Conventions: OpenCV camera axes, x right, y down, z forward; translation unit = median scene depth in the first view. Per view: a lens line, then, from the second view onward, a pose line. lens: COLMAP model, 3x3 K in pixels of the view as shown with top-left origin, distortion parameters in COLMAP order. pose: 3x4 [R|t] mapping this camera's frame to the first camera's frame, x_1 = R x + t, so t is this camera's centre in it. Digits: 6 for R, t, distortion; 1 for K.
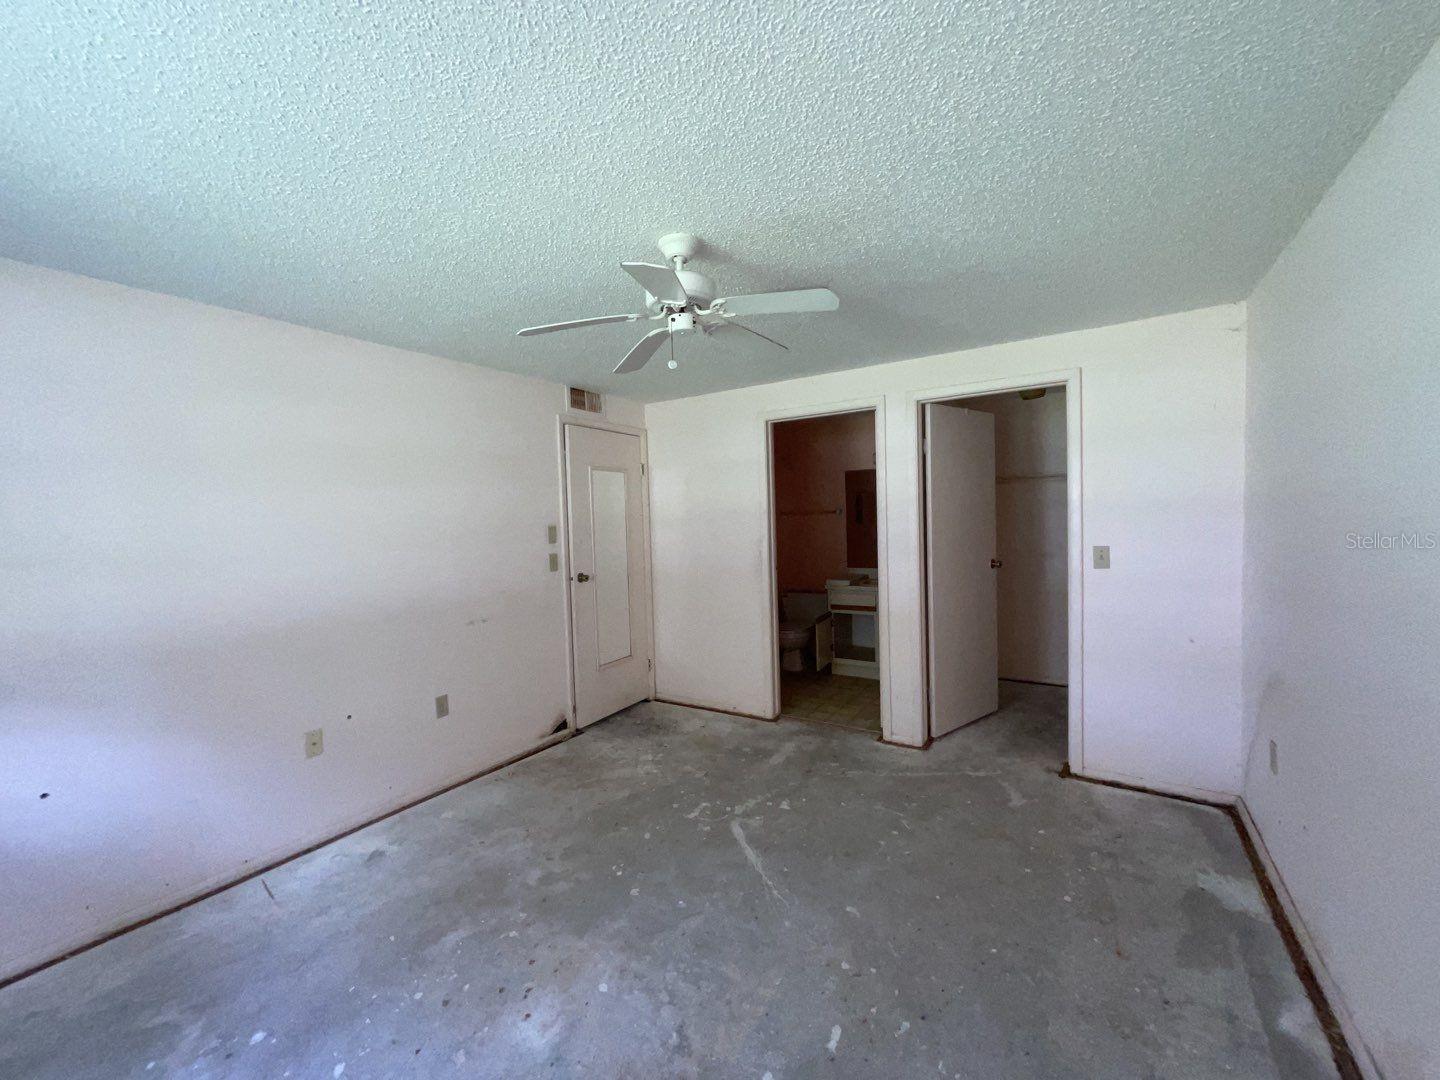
lens RADIAL K [[575.8, 0, 720.0], [0, 575.8, 540.0], [0, 0, 1]] dist [0.000794, -0.000002]
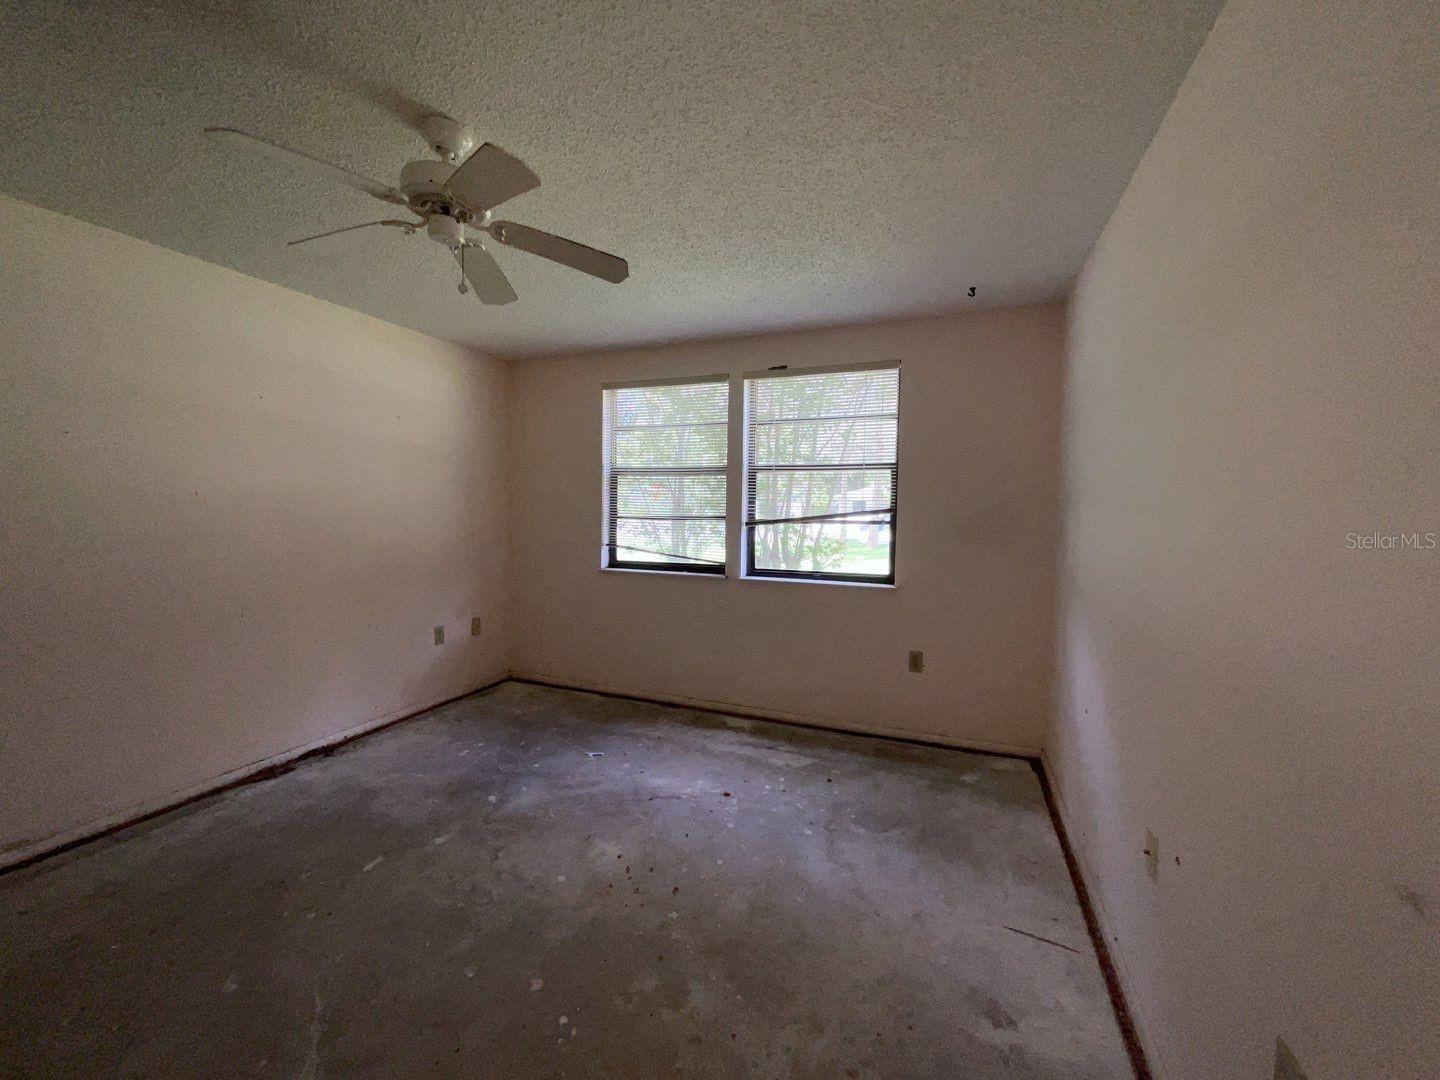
lens RADIAL K [[575.8, 0, 720.0], [0, 575.8, 540.0], [0, 0, 1]] dist [0.000794, -0.000002]
pose [[-0.982595, 0.024567, -0.184129, -0.288855], [0.006920, 0.995369, 0.095879, 0.006291], [0.185632, 0.092937, -0.978214, 1.924893]]
